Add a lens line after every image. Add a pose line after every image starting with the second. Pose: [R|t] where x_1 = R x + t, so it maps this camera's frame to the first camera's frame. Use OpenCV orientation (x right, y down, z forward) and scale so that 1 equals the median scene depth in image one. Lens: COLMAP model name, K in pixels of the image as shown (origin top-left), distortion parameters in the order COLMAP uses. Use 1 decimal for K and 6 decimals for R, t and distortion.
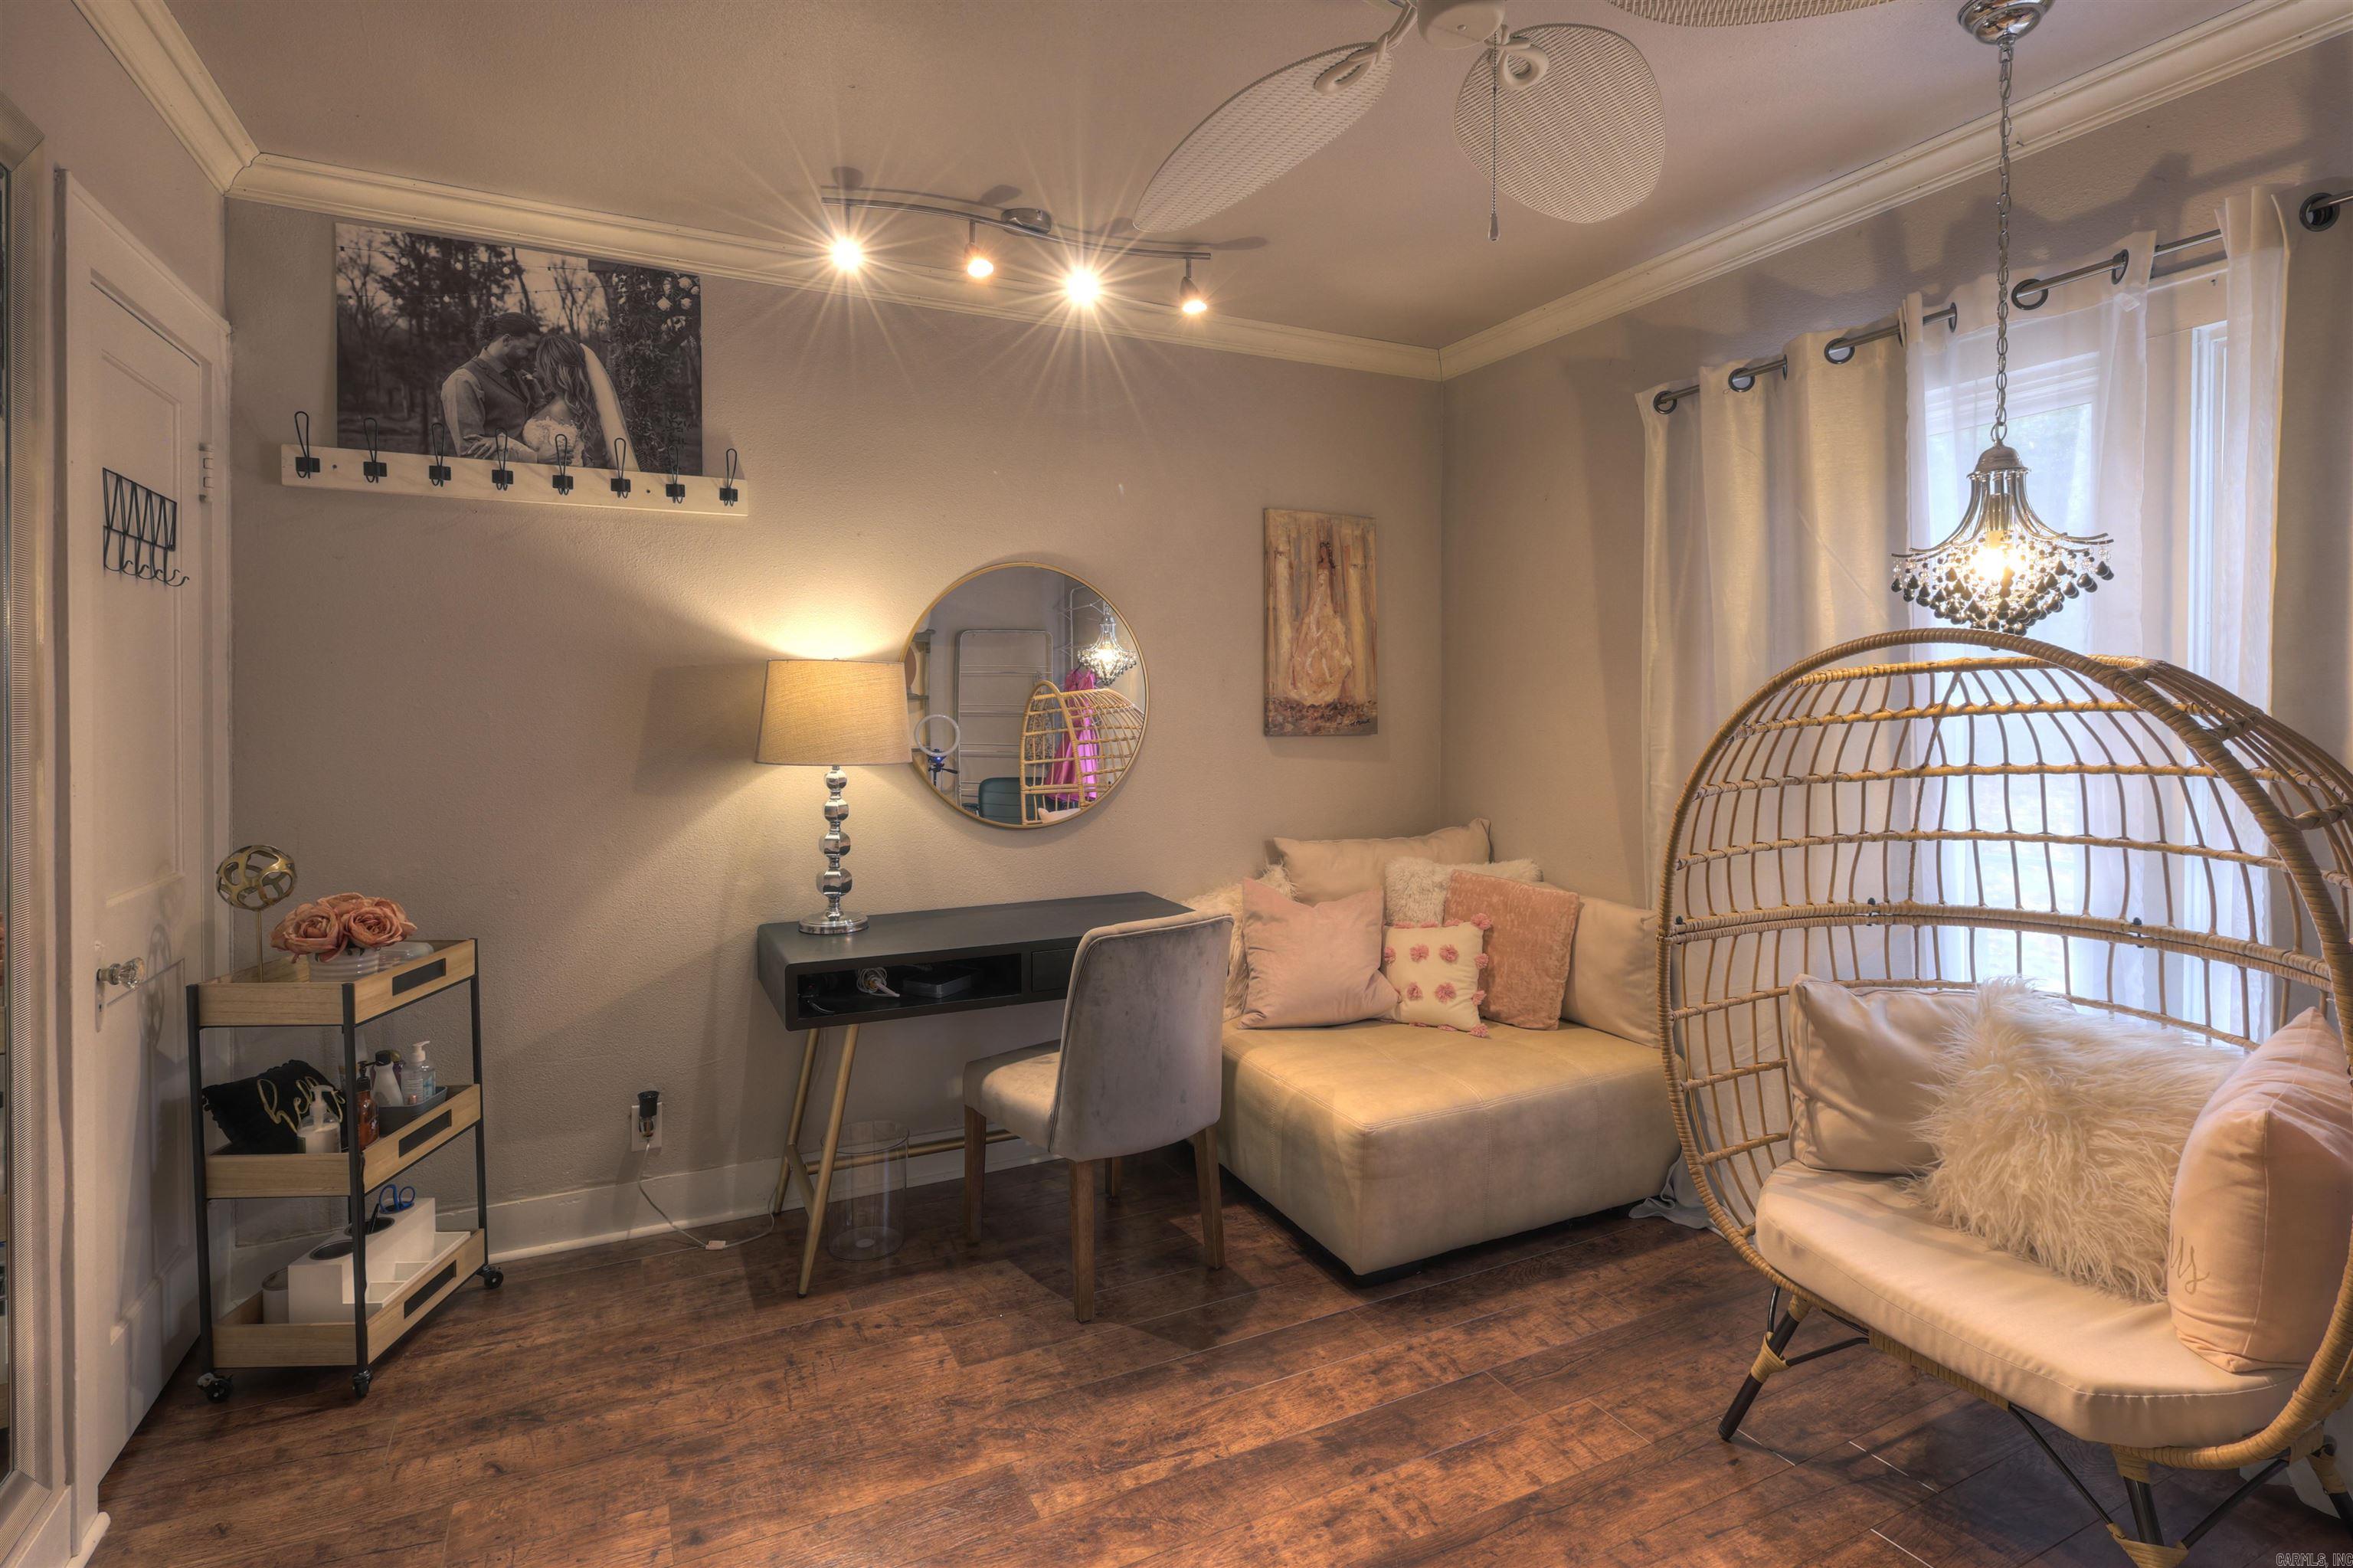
lens RADIAL K [[1156.1, 0, 1204.8], [0, 1156.1, 726.3], [0, 0, 1]] dist [-0.001538, -0.000139]
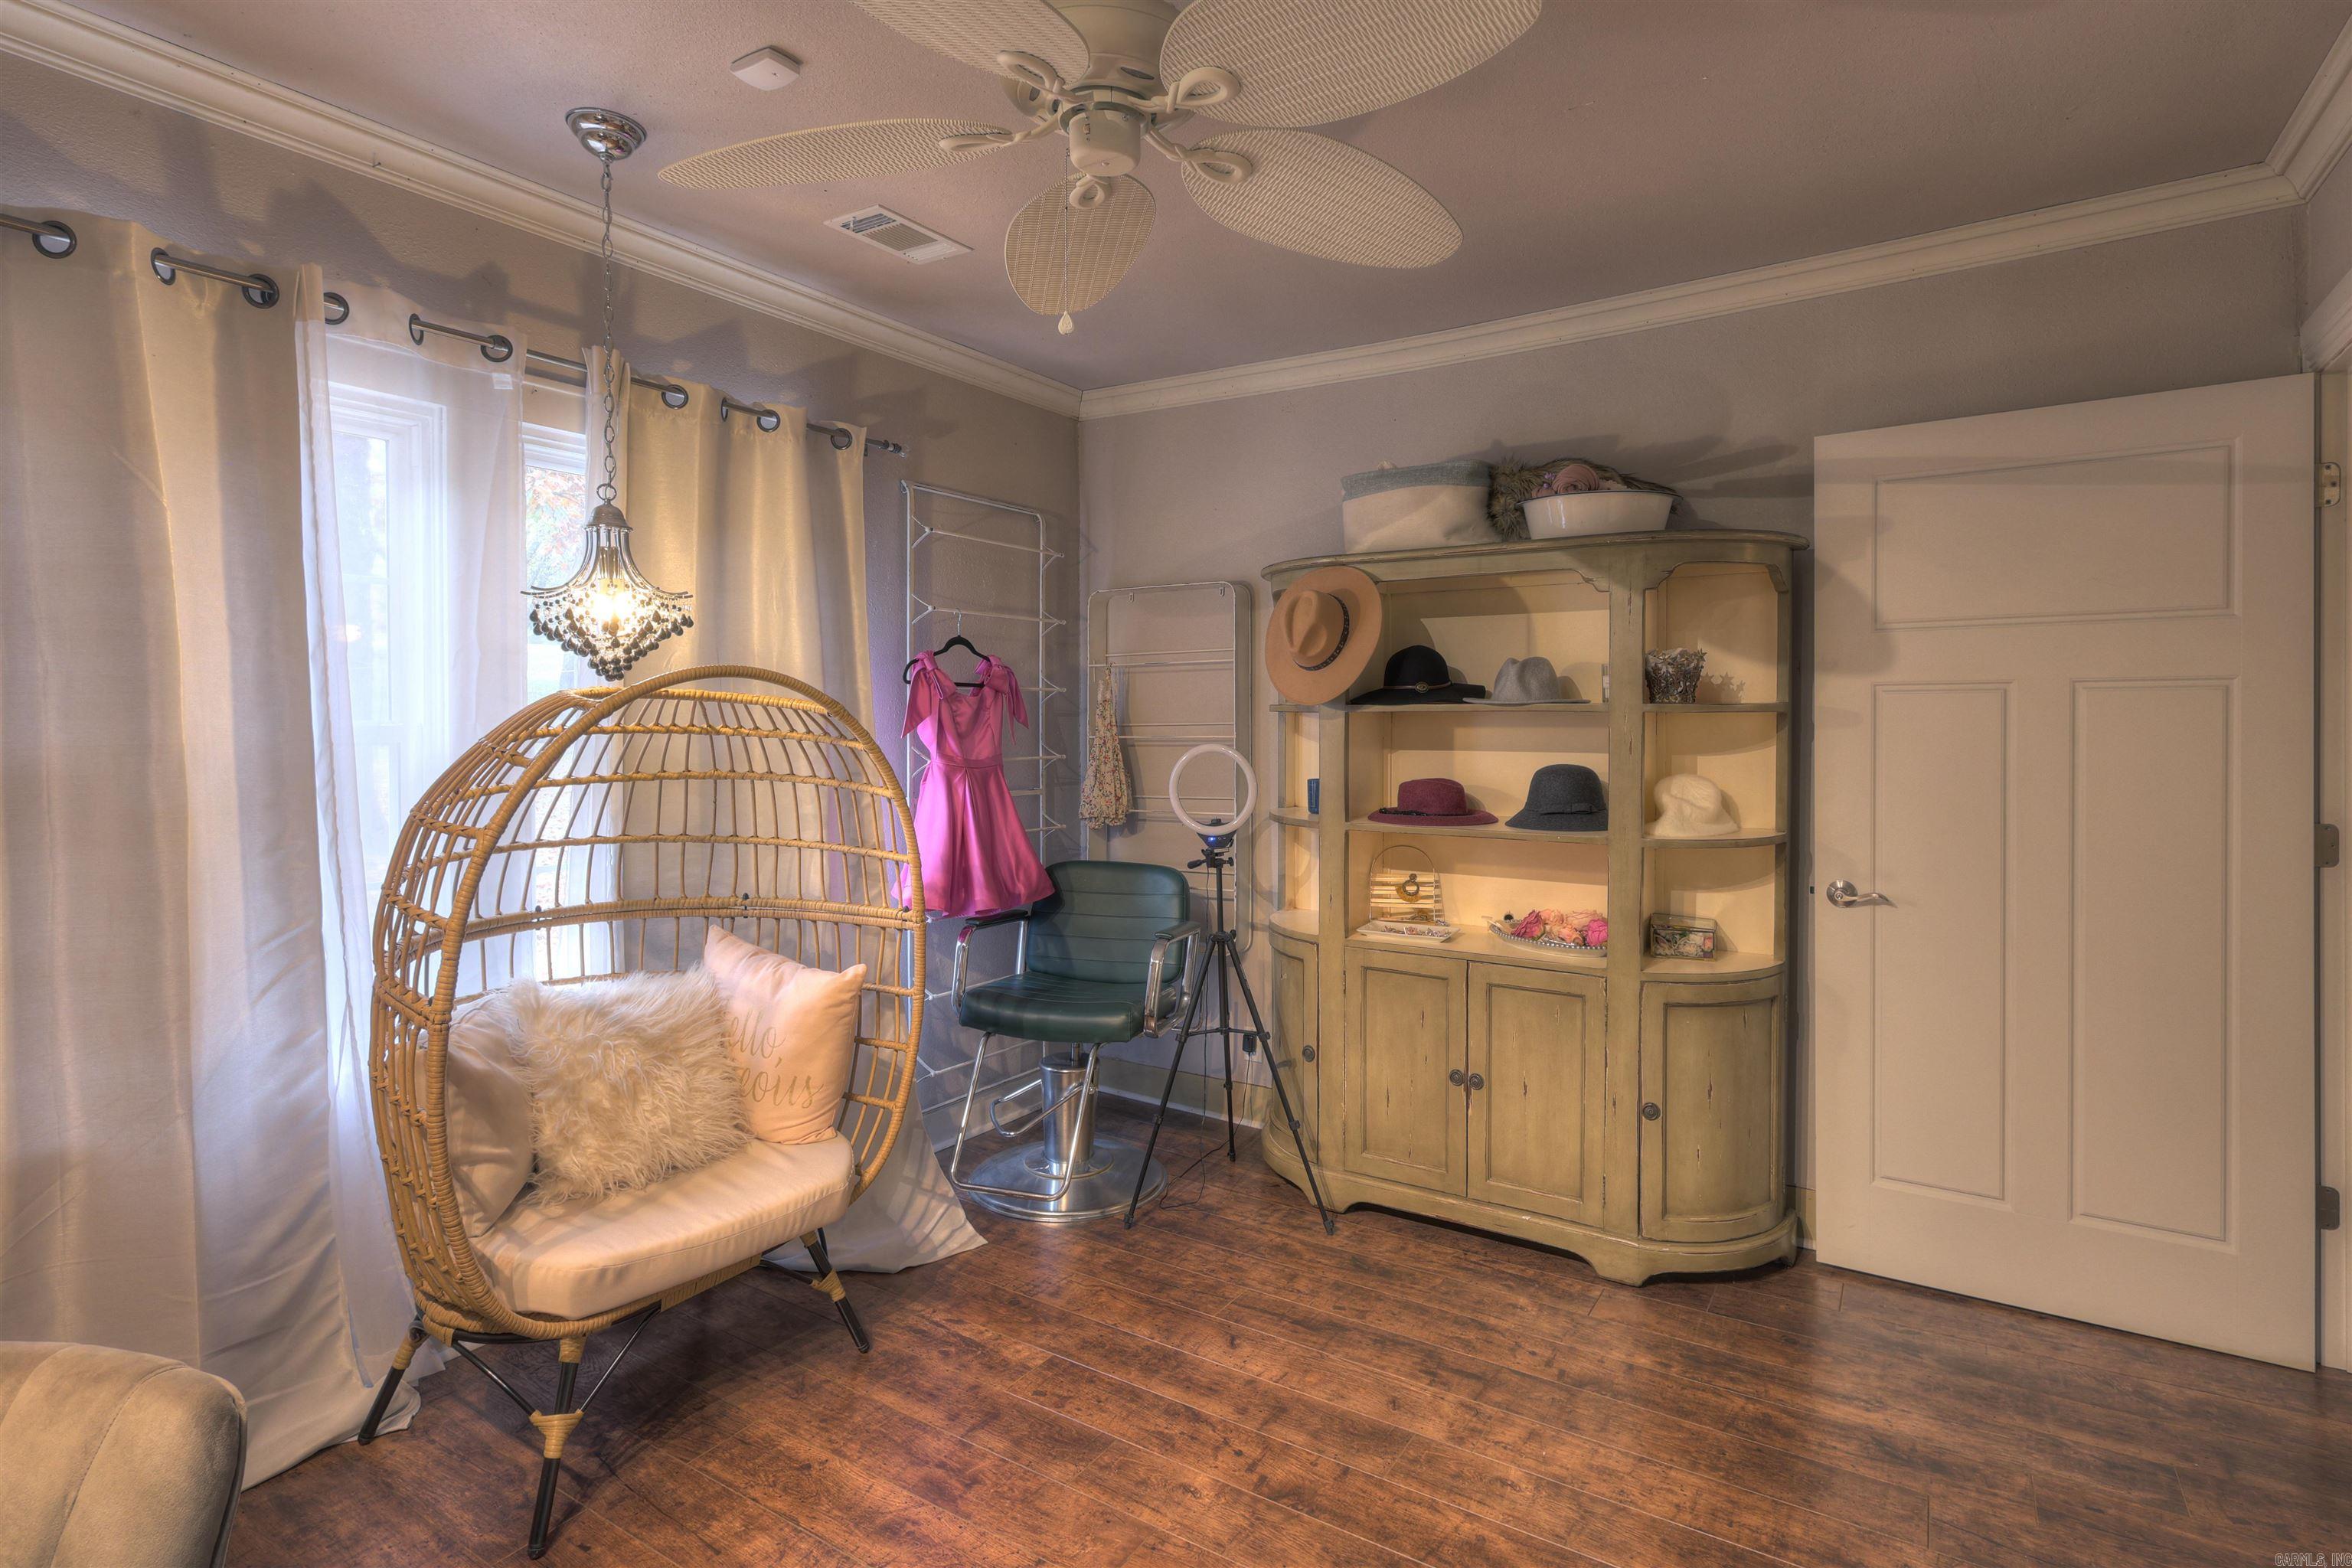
lens RADIAL K [[1155.6, 0, 1204.2], [0, 1155.6, 726.3], [0, 0, 1]] dist [-0.001538, -0.000139]
pose [[-0.503636, -0.002717, 0.863912, -0.617169], [0.011045, 0.999893, 0.009584, -0.027001], [-0.863845, 0.014368, -0.503552, 1.068713]]
